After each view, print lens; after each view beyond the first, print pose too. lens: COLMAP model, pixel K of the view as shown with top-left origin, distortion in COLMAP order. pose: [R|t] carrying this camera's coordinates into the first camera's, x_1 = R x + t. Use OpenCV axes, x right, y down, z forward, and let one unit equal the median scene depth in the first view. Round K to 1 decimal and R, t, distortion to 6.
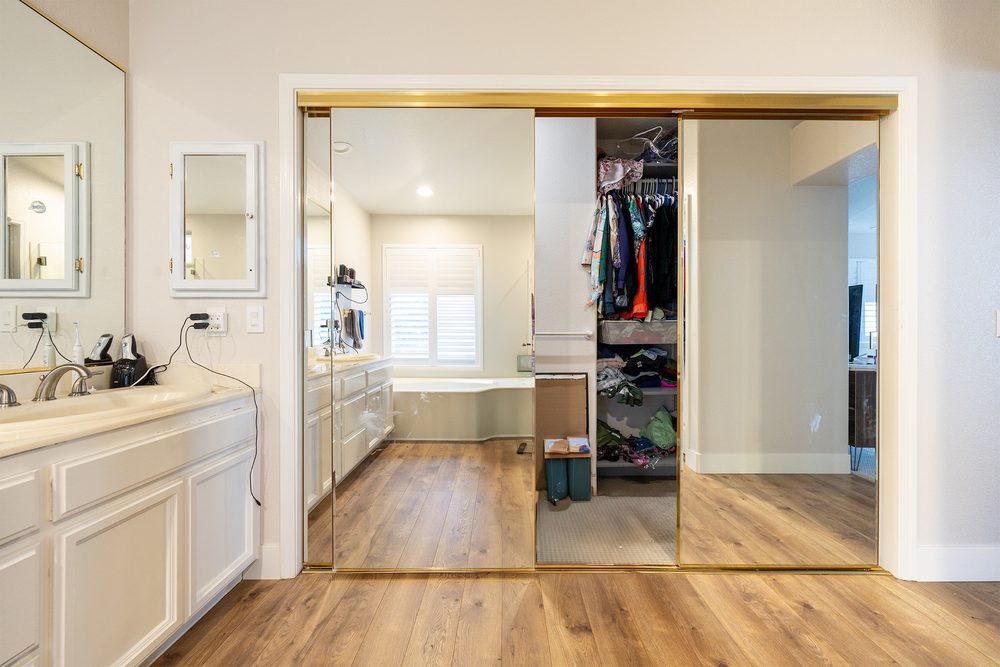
lens RADIAL K [[412.0, 0, 500.0], [0, 412.0, 333.5], [0, 0, 1]] dist [-0.001289, 0.000000]
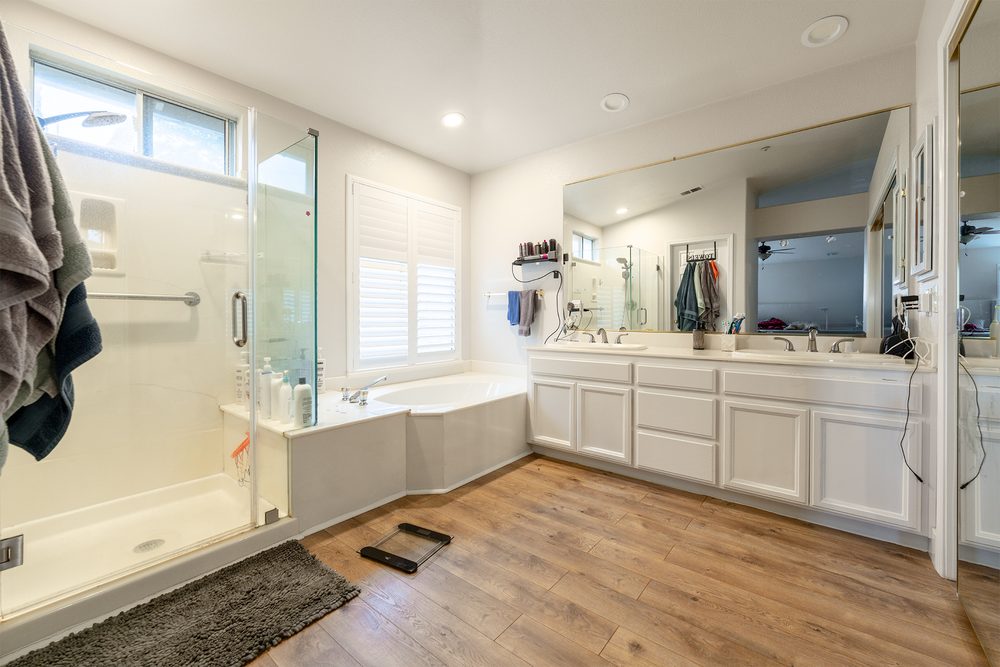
lens RADIAL K [[410.1, 0, 504.3], [0, 410.1, 319.2], [0, 0, 1]] dist [-0.000917, -0.000111]
pose [[-0.620757, 0.002937, -0.783998, 1.033162], [-0.004296, 0.999965, 0.007147, 0.009831], [0.783992, 0.007805, -0.620722, 0.979023]]
